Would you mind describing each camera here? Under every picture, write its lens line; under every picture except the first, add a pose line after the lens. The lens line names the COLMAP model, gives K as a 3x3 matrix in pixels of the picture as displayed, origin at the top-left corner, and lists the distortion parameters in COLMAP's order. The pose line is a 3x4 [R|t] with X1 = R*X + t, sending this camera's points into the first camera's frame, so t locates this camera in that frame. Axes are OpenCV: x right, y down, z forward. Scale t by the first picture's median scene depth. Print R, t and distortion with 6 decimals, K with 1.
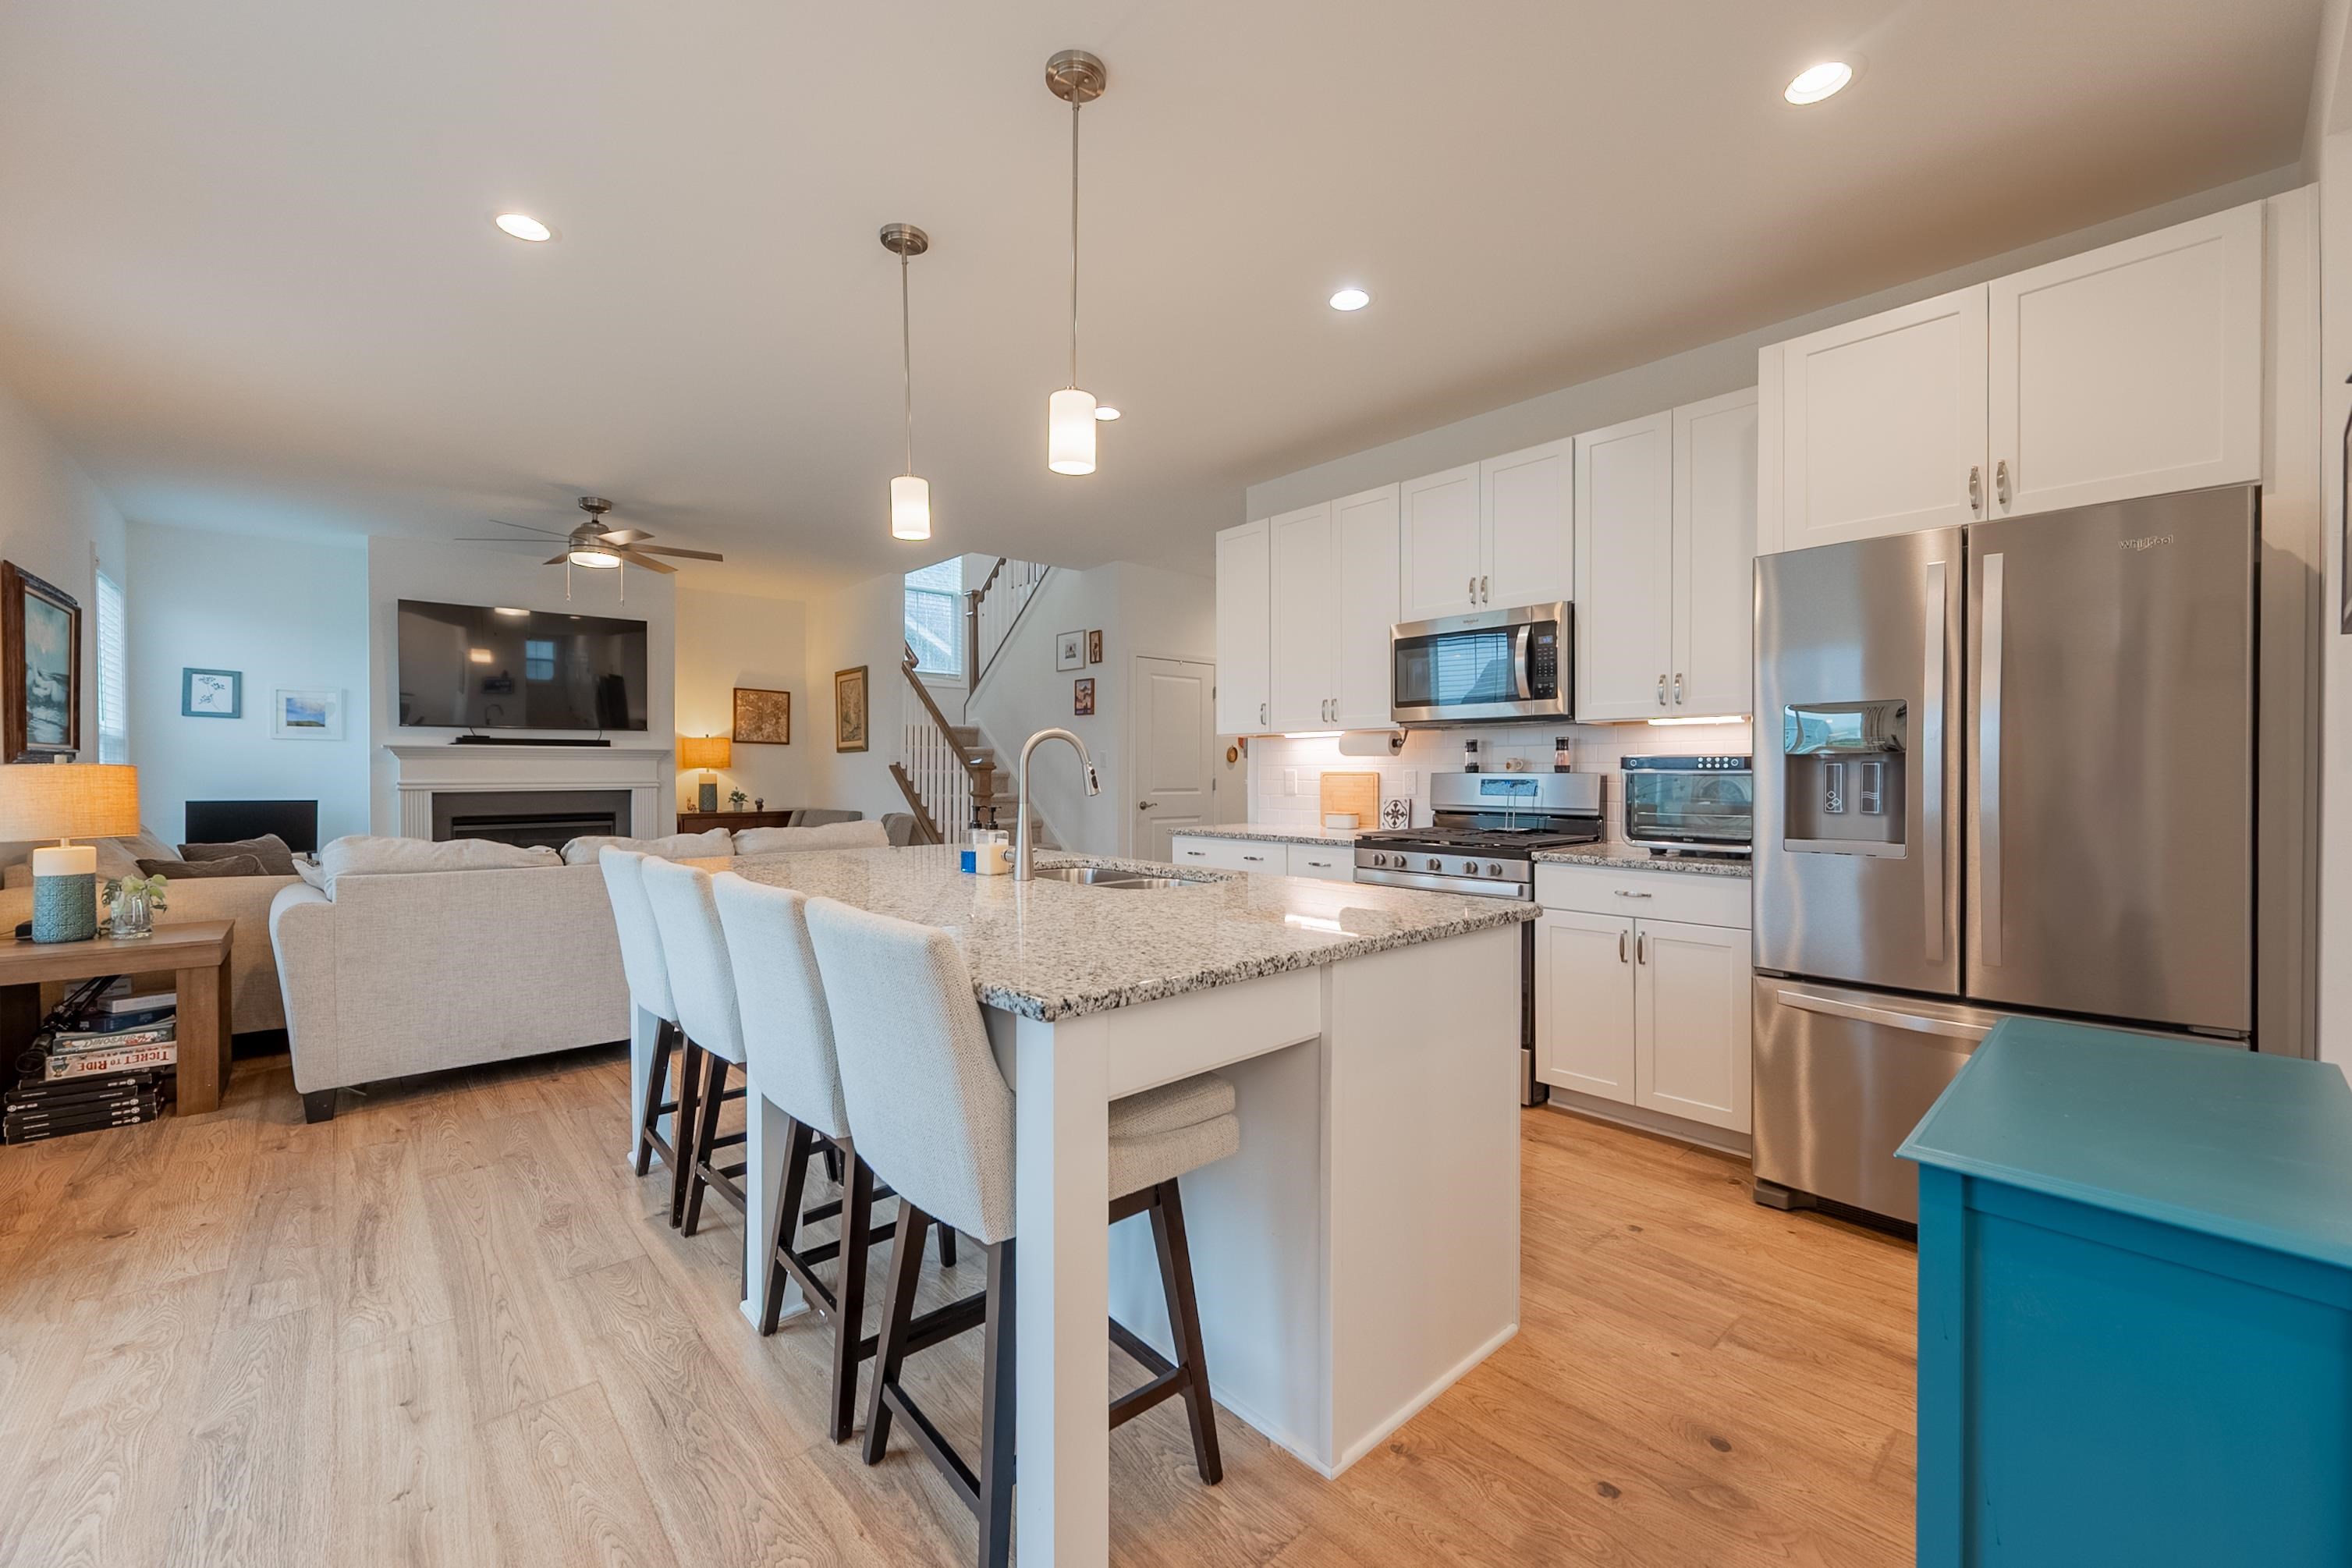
lens RADIAL K [[941.7, 0, 1189.4], [0, 941.7, 782.2], [0, 0, 1]] dist [-0.001802, 0.000635]
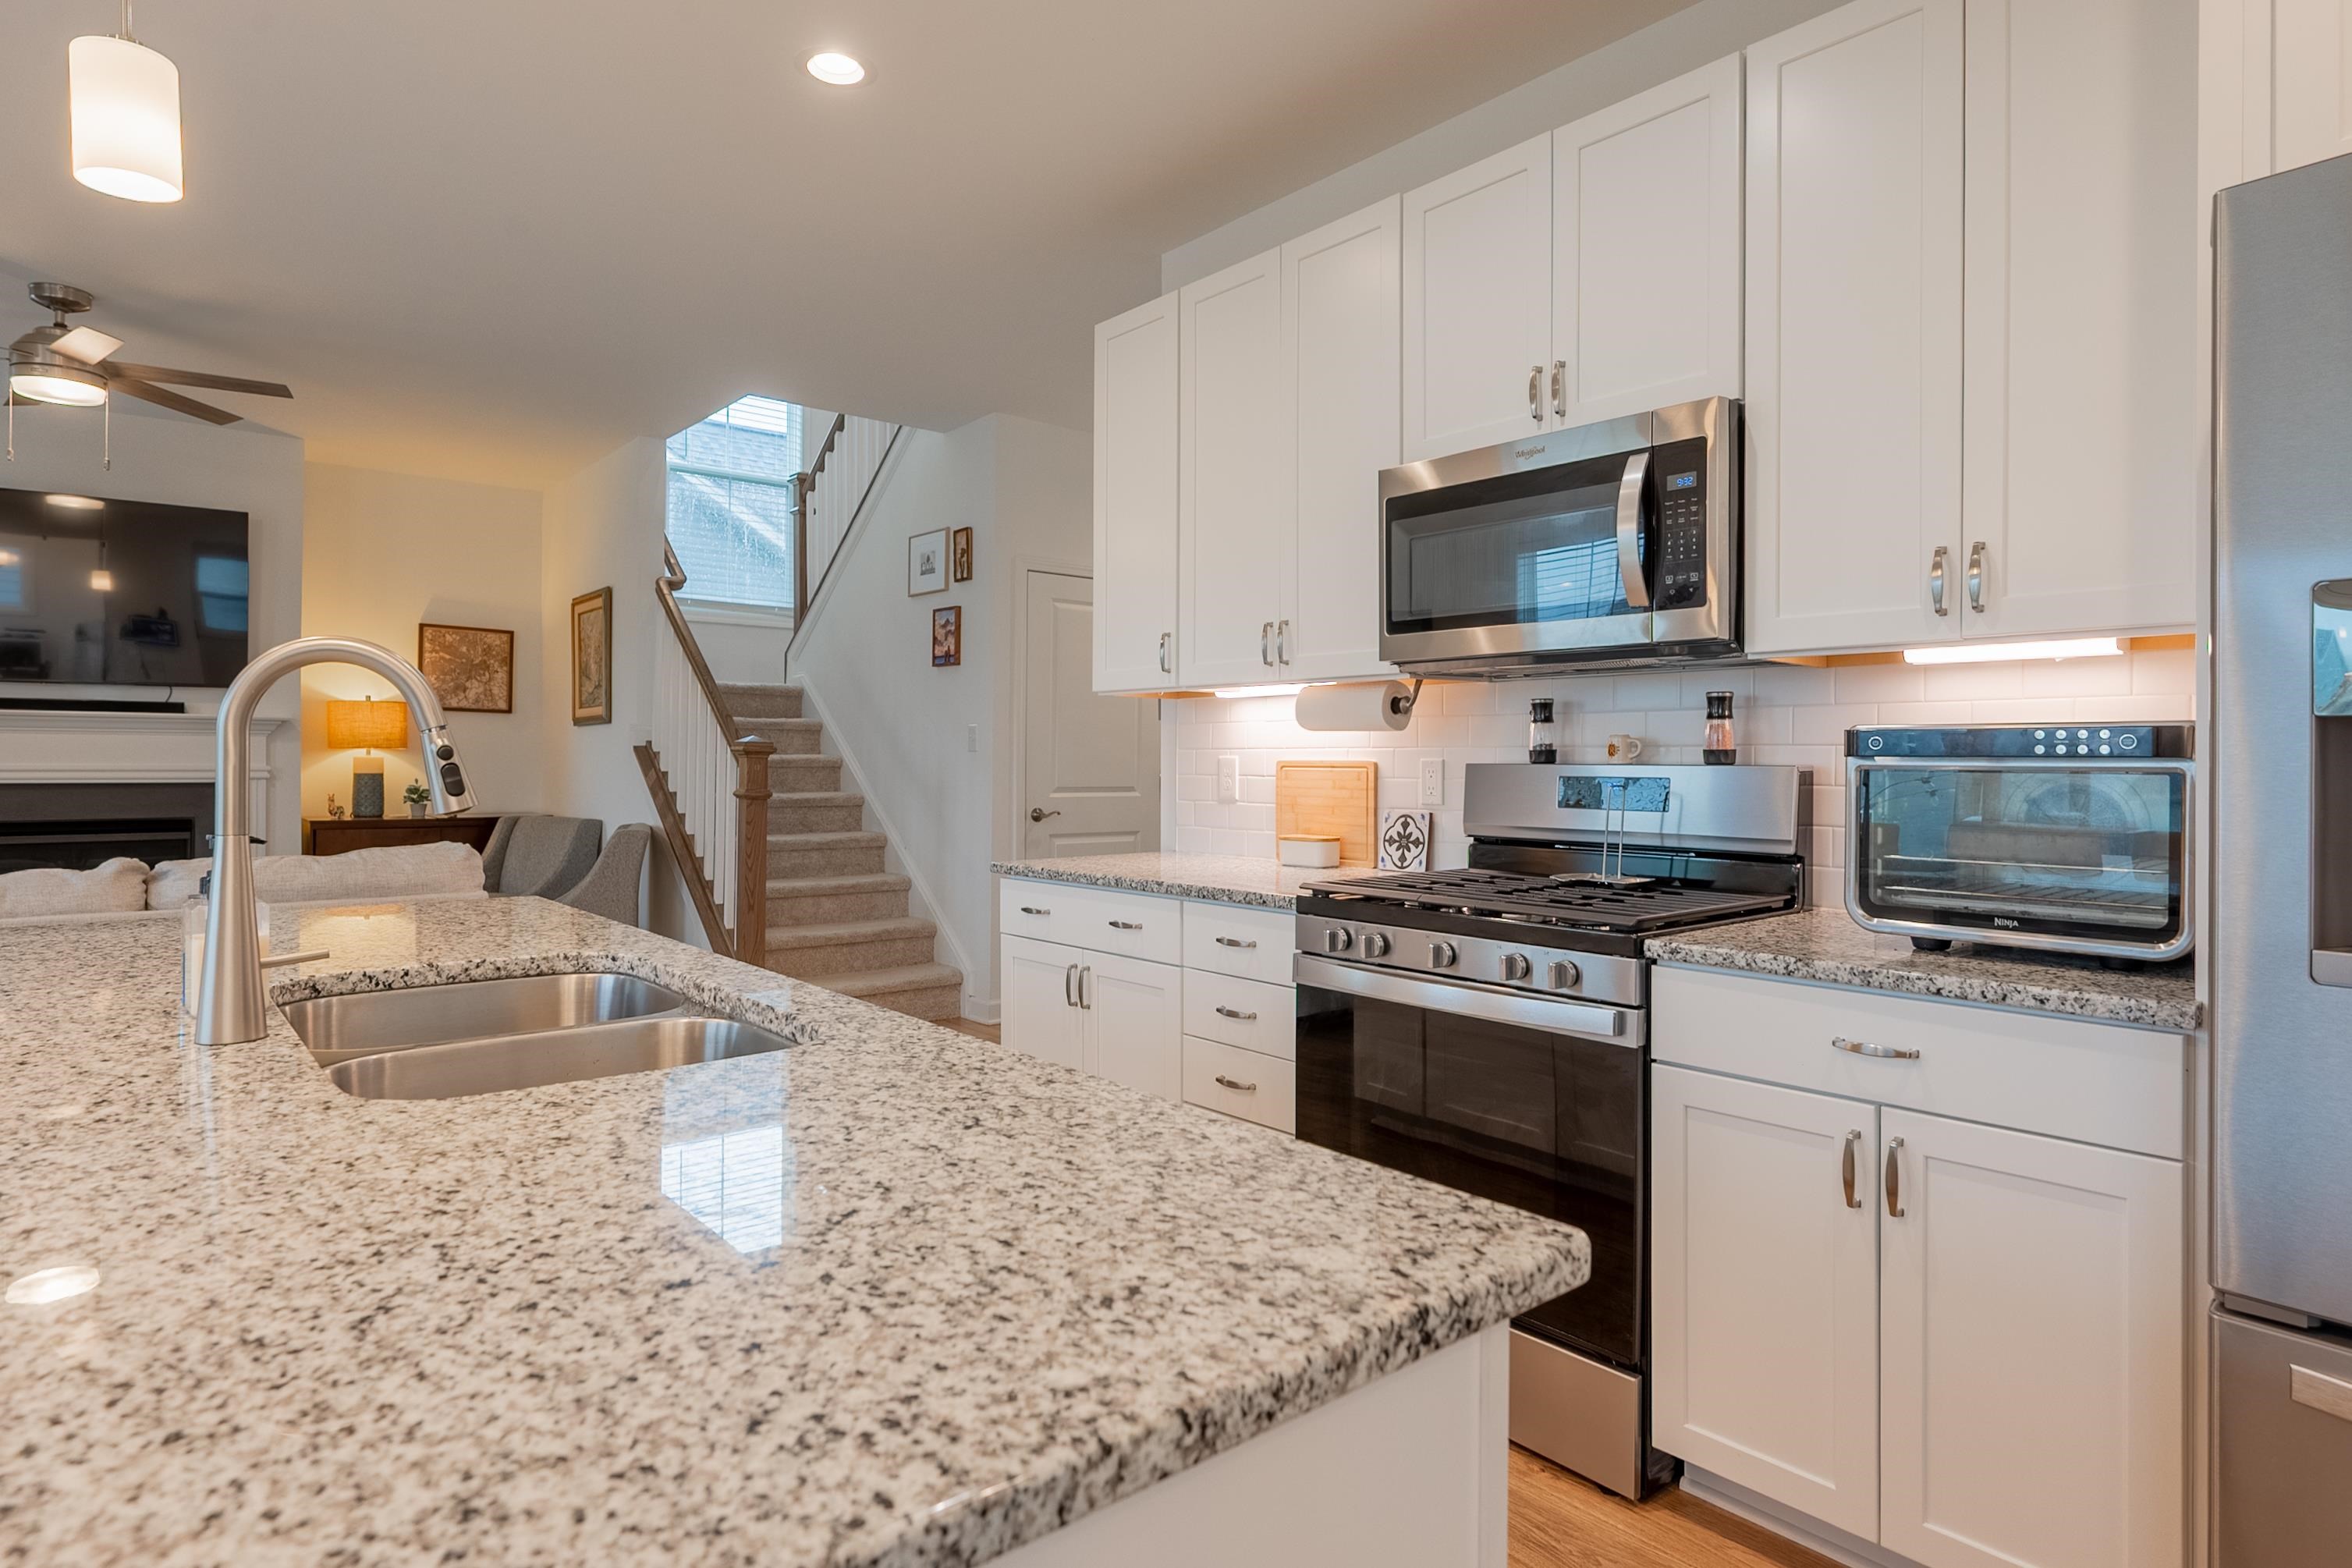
lens RADIAL K [[1274.2, 0, 1189.7], [0, 1274.2, 766.7], [0, 0, 1]] dist [-0.001822, -0.001097]
pose [[0.999473, 0.007364, -0.031619, 0.105187], [-0.007586, 0.999947, -0.006905, -0.001794], [0.031566, 0.007141, 0.999476, 0.244609]]
